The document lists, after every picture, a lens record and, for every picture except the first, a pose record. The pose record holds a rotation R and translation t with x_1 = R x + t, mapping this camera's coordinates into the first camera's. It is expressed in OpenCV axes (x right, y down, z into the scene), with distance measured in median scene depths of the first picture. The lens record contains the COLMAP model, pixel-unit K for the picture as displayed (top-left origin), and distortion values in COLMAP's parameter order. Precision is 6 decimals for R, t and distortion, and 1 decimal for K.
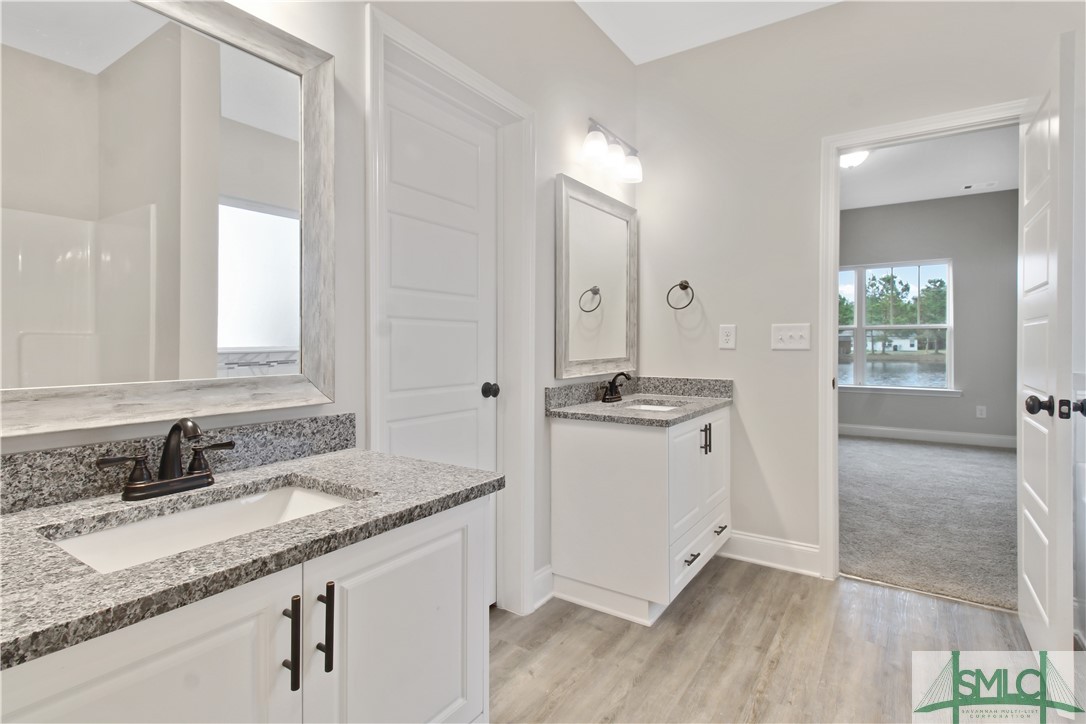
lens RADIAL K [[542.1, 0, 543.0], [0, 542.1, 362.0], [0, 0, 1]] dist [0.000478, -0.000199]
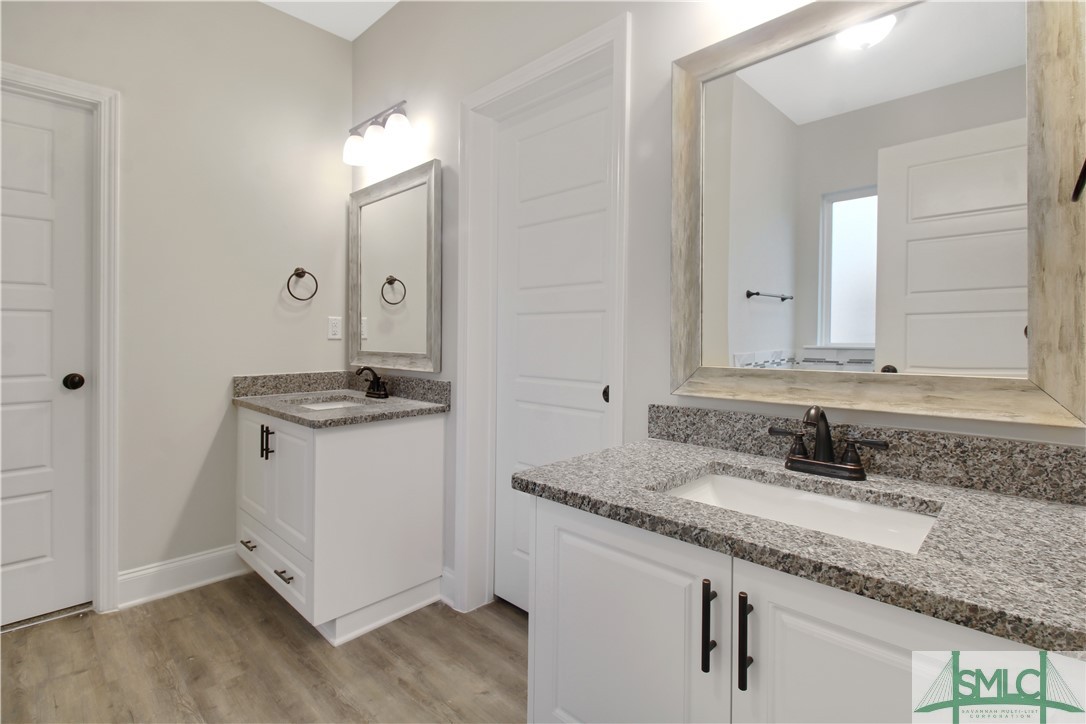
lens RADIAL K [[516.4, 0, 546.7], [0, 516.4, 327.5], [0, 0, 1]] dist [-0.026962, -0.000482]
pose [[-0.176004, -0.015169, -0.984272, 0.494892], [-0.036935, 0.999279, -0.008796, -0.026504], [0.983696, 0.034806, -0.176438, 0.747728]]
